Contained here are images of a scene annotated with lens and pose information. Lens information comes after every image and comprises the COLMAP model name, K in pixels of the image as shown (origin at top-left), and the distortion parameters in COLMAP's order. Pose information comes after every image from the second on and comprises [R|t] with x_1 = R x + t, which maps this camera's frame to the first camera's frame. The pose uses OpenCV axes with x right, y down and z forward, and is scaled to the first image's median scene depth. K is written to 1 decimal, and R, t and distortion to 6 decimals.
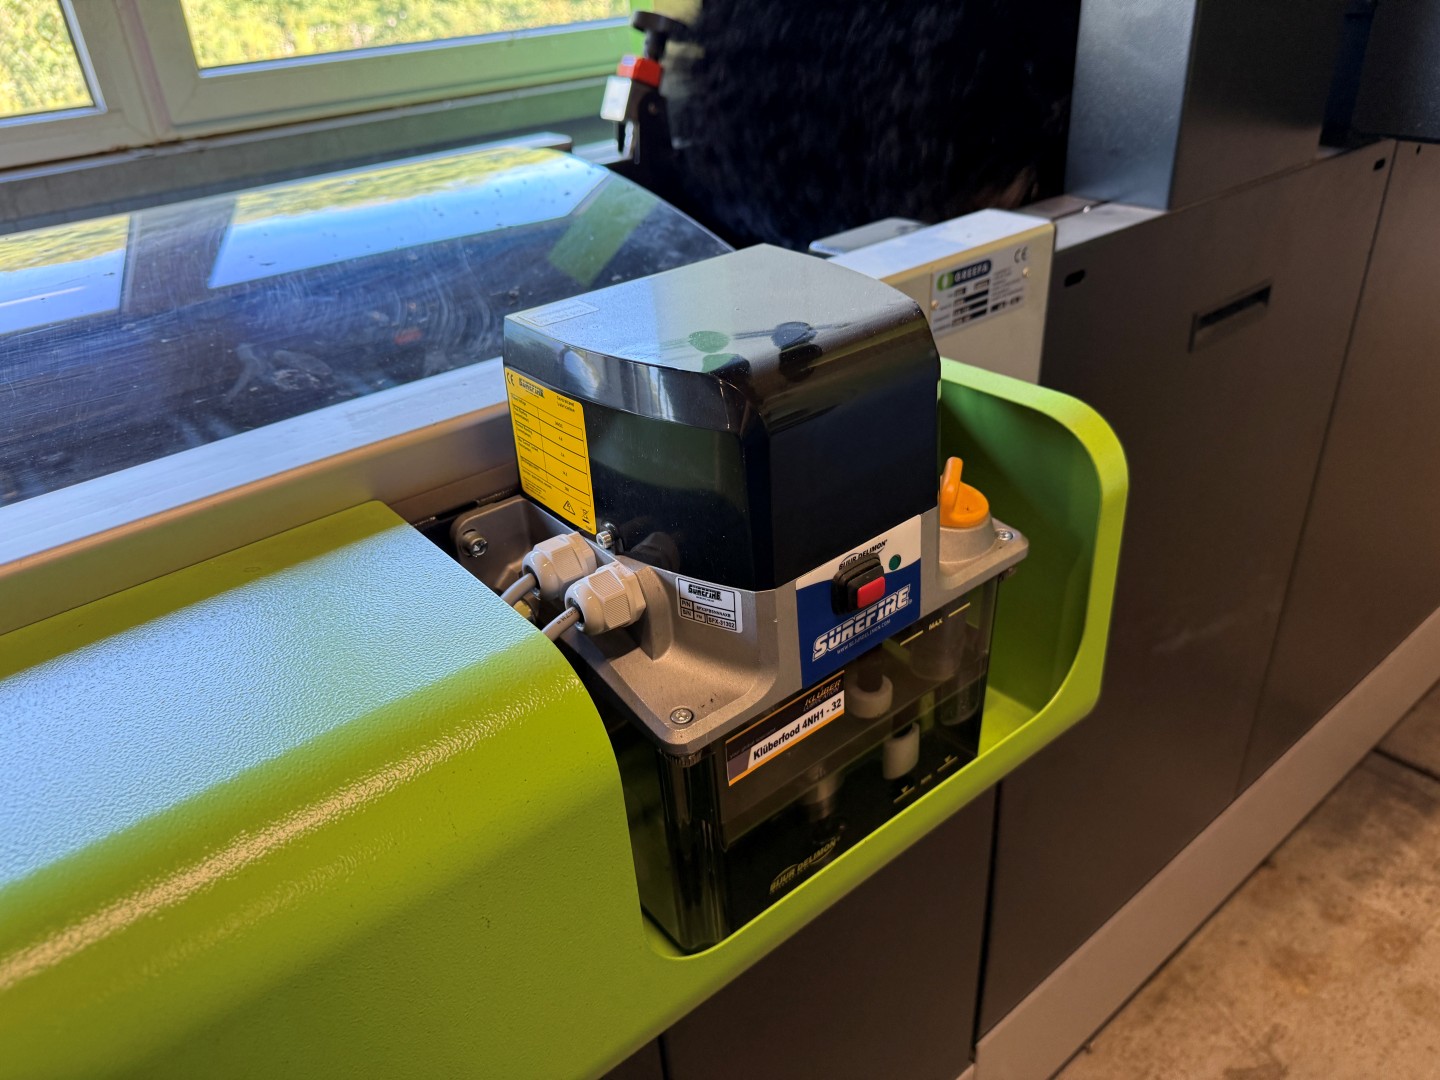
lens RADIAL K [[1037.7, 0, 719.7], [0, 1037.7, 532.5], [0, 0, 1]] dist [0.025571, -0.039000]
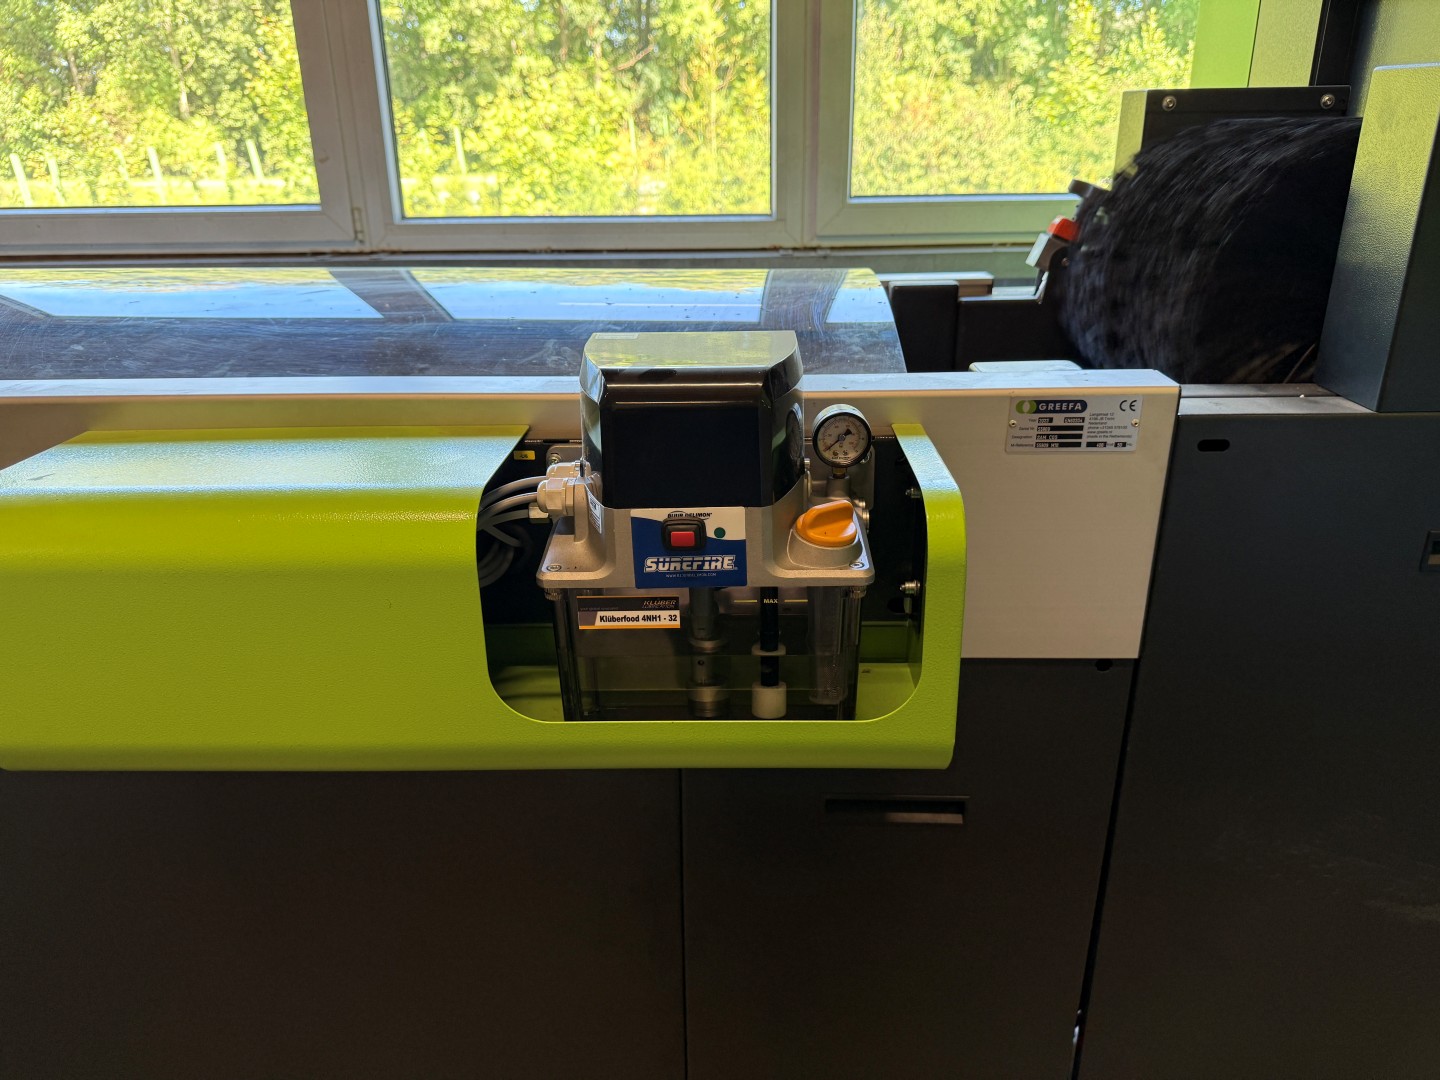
lens RADIAL K [[1011.3, 0, 710.2], [0, 1011.3, 544.7], [0, 0, 1]] dist [0.054943, -0.087689]
pose [[0.765698, 0.290697, -0.573761, 0.645531], [-0.349427, 0.936926, 0.008376, 0.024401], [0.540007, 0.194075, 0.818980, -0.122331]]
